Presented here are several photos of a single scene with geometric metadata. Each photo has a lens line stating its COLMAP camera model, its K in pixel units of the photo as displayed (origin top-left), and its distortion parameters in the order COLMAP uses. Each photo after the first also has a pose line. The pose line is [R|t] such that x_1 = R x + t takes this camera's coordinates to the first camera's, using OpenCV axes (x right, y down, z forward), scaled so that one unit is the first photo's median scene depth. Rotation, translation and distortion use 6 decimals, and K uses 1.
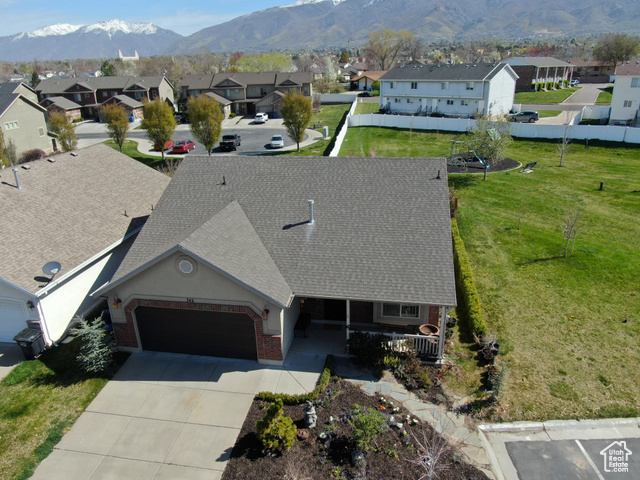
lens RADIAL K [[462.5, 0, 320.1], [0, 462.5, 241.0], [0, 0, 1]] dist [-0.026726, -0.001545]
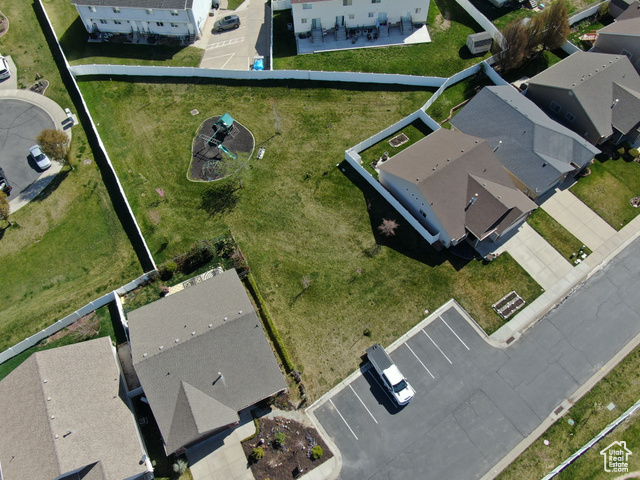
lens RADIAL K [[492.1, 0, 325.3], [0, 492.1, 240.0], [0, 0, 1]] dist [-0.017026, -0.002732]
pose [[0.809138, -0.497844, 0.312165, -0.031984], [0.232010, 0.758741, 0.608674, -2.436587], [-0.539877, -0.420076, 0.729431, -1.068817]]
